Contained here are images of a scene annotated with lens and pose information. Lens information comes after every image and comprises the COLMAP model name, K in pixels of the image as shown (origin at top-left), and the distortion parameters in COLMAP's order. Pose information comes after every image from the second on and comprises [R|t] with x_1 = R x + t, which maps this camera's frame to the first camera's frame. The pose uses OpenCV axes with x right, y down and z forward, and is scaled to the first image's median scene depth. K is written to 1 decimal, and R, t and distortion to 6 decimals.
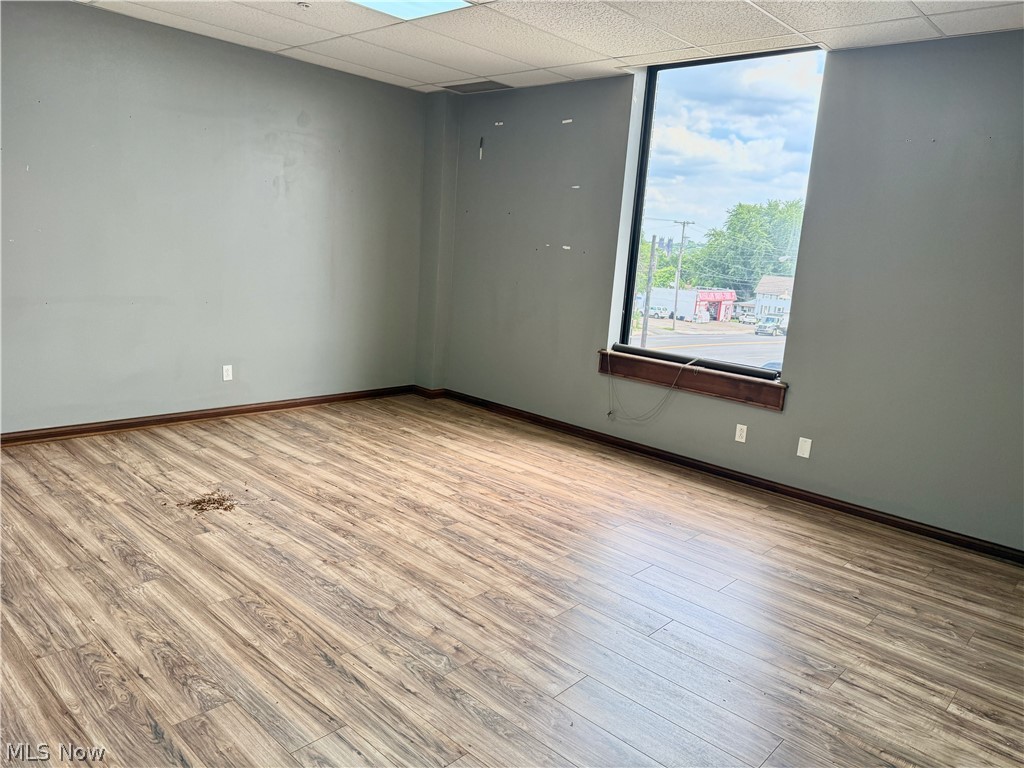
lens RADIAL K [[719.8, 0, 514.9], [0, 719.8, 375.0], [0, 0, 1]] dist [0.043197, -0.042690]
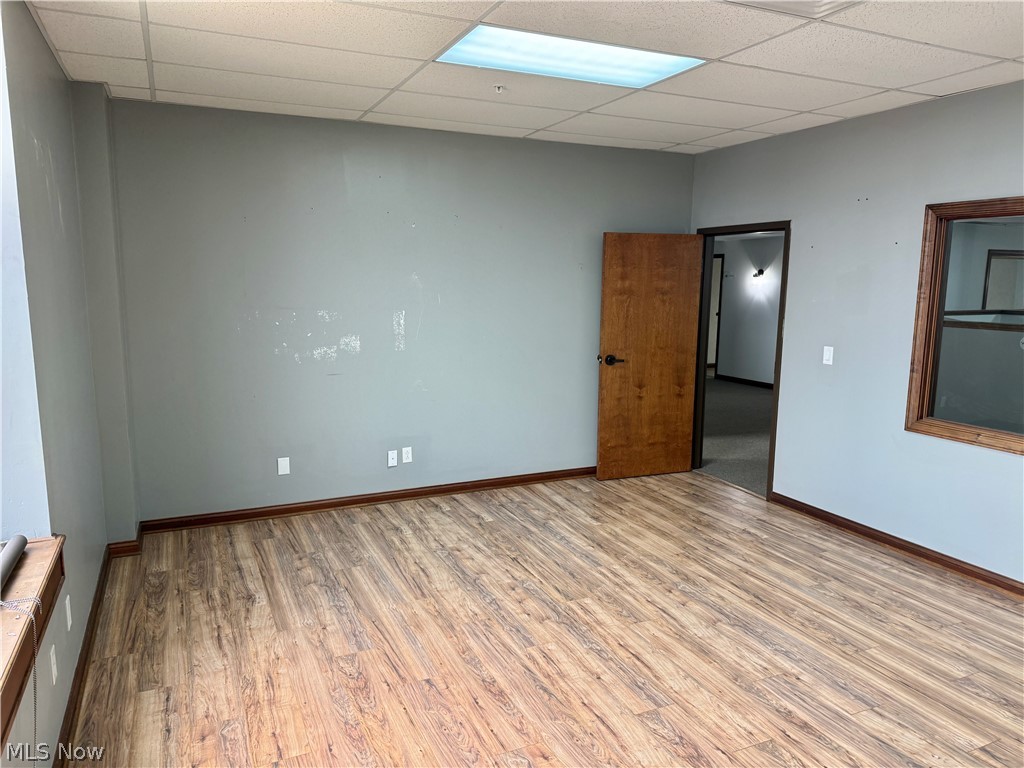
lens RADIAL K [[719.8, 0, 511.9], [0, 719.8, 387.3], [0, 0, 1]] dist [0.043197, -0.042690]
pose [[-0.919935, -0.137894, 0.367022, -0.227350], [-0.004243, 0.939556, 0.342368, -0.436239], [-0.392048, 0.313399, -0.864916, 1.938218]]
